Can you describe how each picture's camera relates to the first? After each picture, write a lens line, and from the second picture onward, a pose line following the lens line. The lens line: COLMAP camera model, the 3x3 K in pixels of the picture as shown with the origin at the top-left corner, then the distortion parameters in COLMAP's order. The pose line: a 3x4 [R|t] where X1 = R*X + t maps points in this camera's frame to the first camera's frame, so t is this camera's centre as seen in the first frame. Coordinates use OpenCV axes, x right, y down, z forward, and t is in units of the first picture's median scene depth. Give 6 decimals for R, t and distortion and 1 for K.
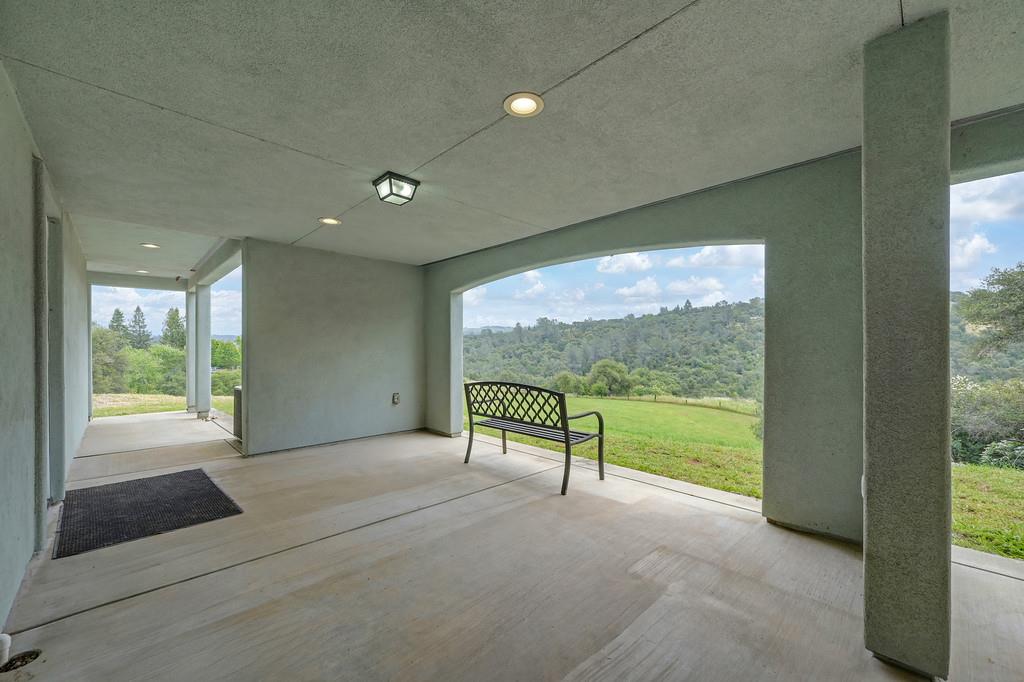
lens RADIAL K [[405.7, 0, 508.4], [0, 405.7, 346.9], [0, 0, 1]] dist [-0.002011, 0.000690]
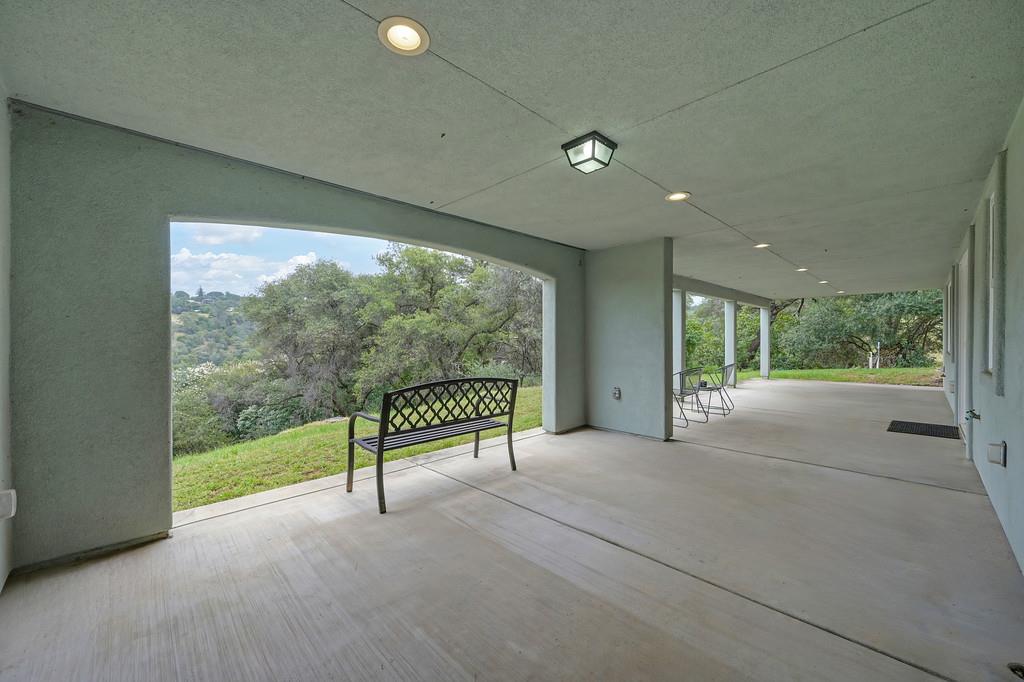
lens RADIAL K [[405.7, 0, 512.7], [0, 405.7, 338.6], [0, 0, 1]] dist [-0.002011, 0.000690]
pose [[-0.015384, 0.002227, 0.999879, -0.899654], [0.000851, 0.999997, -0.002214, 0.003723], [-0.999881, 0.000816, -0.015386, 0.933575]]
